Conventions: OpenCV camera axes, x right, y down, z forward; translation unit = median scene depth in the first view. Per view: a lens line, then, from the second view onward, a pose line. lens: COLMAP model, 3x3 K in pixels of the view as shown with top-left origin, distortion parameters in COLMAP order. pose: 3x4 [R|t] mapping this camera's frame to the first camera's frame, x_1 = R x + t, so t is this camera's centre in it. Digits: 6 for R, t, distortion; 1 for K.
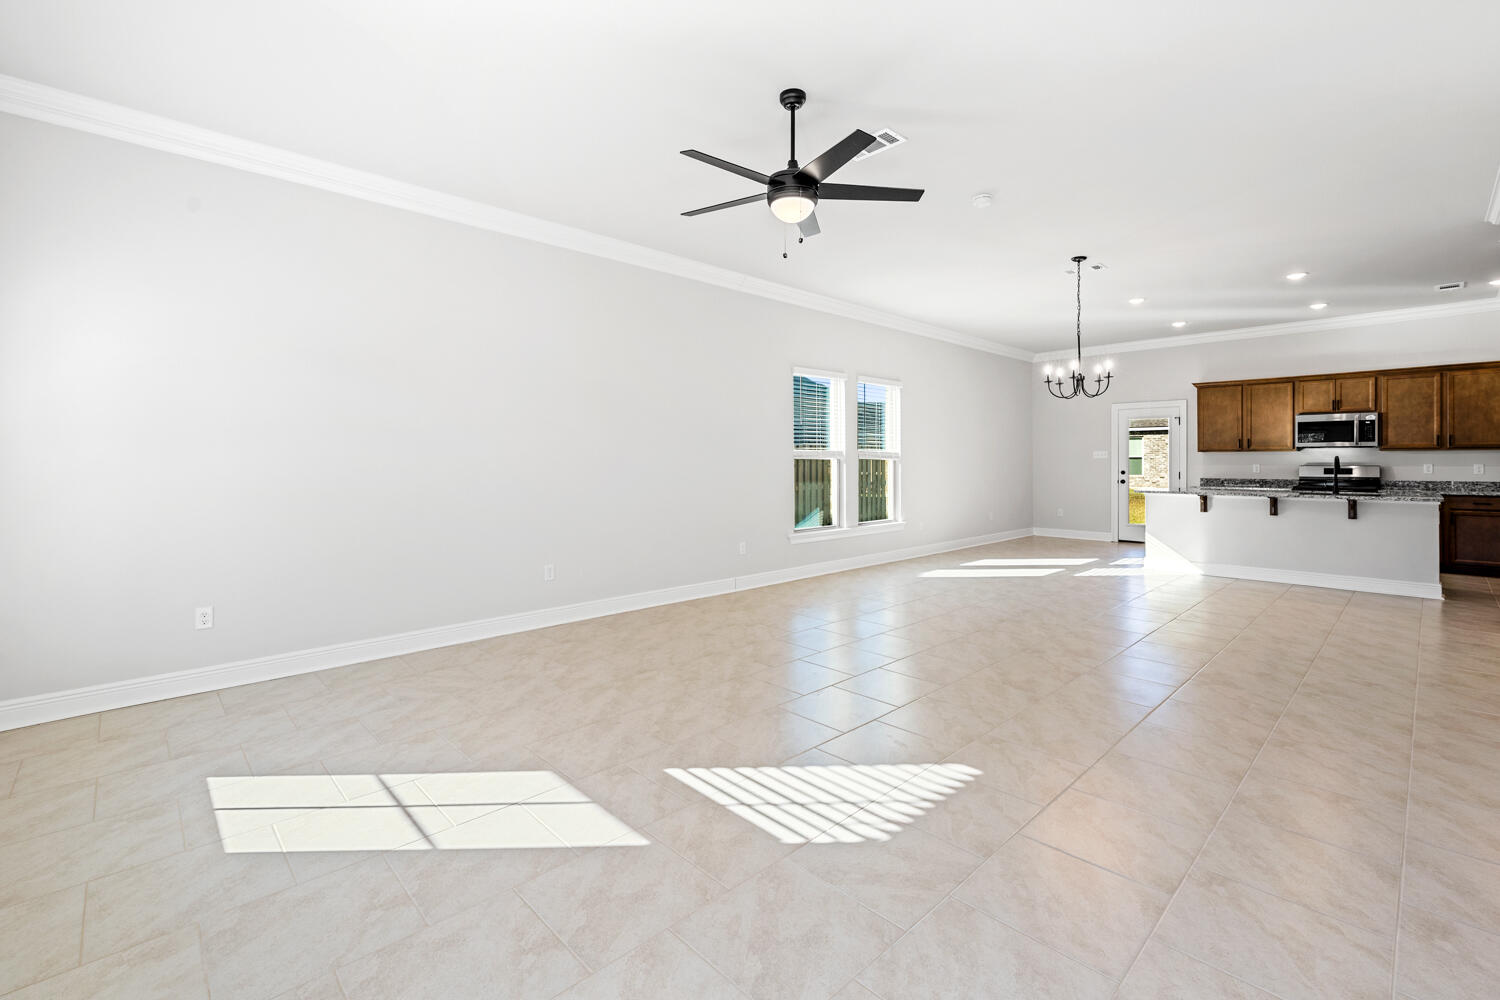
lens RADIAL K [[653.7, 0, 749.7], [0, 653.7, 466.1], [0, 0, 1]] dist [0.002377, 0.000817]
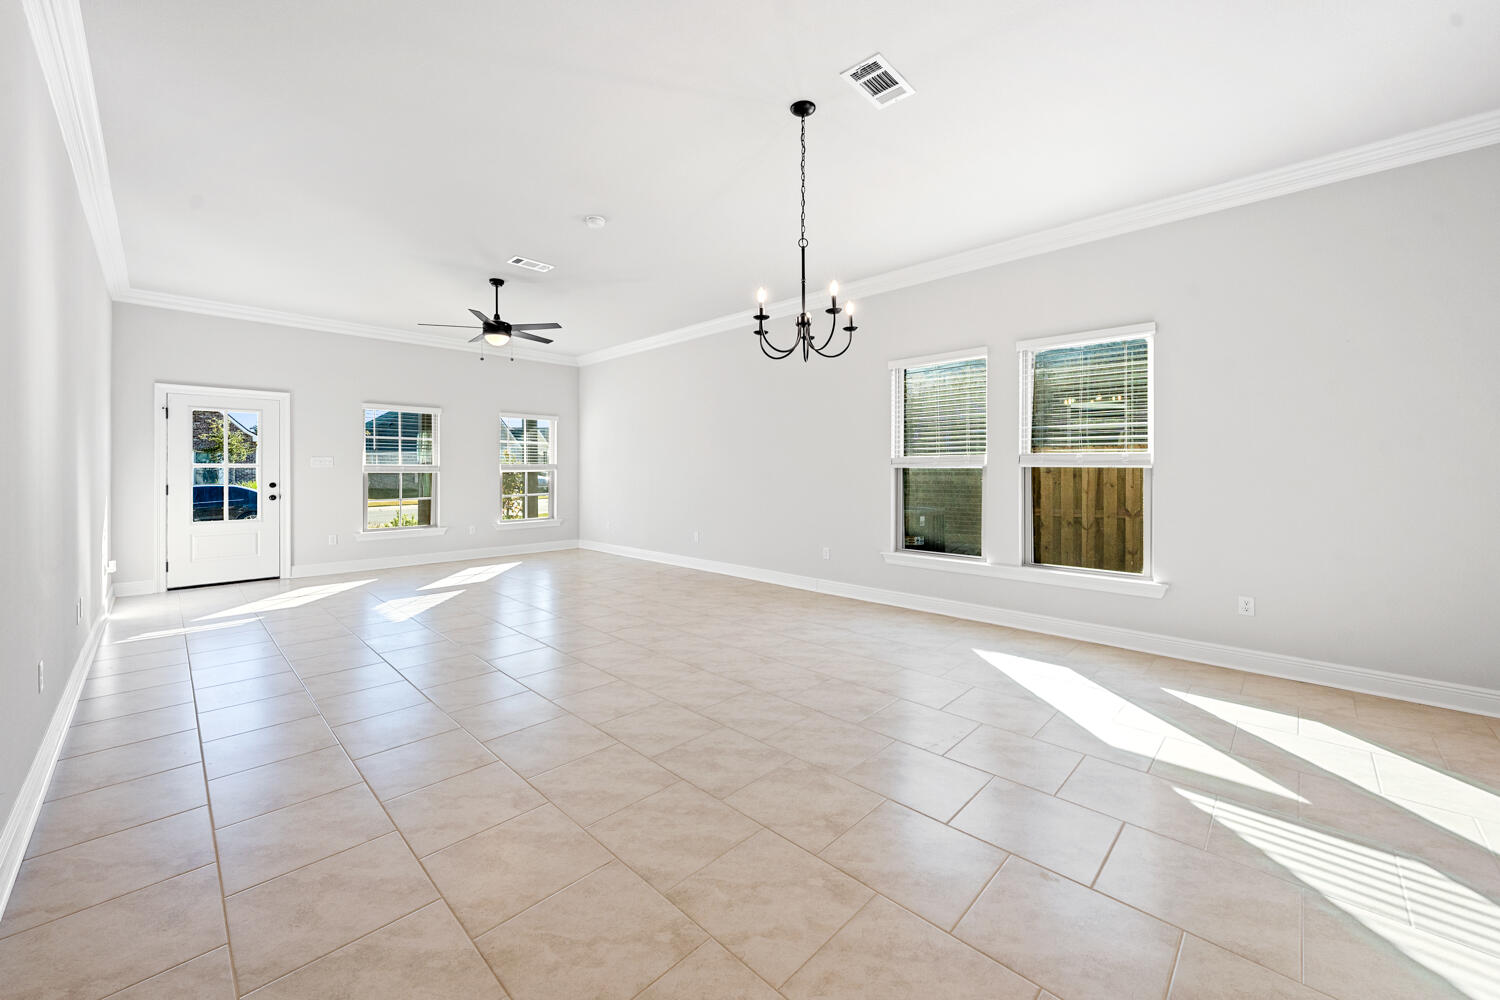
lens RADIAL K [[581.0, 0, 755.6], [0, 581.0, 484.3], [0, 0, 1]] dist [0.001671, 0.000127]
pose [[0.029862, 0.028905, -0.999136, 0.195474], [-0.005301, 0.999572, 0.028759, -0.002253], [0.999540, 0.004438, 0.030003, 0.184474]]
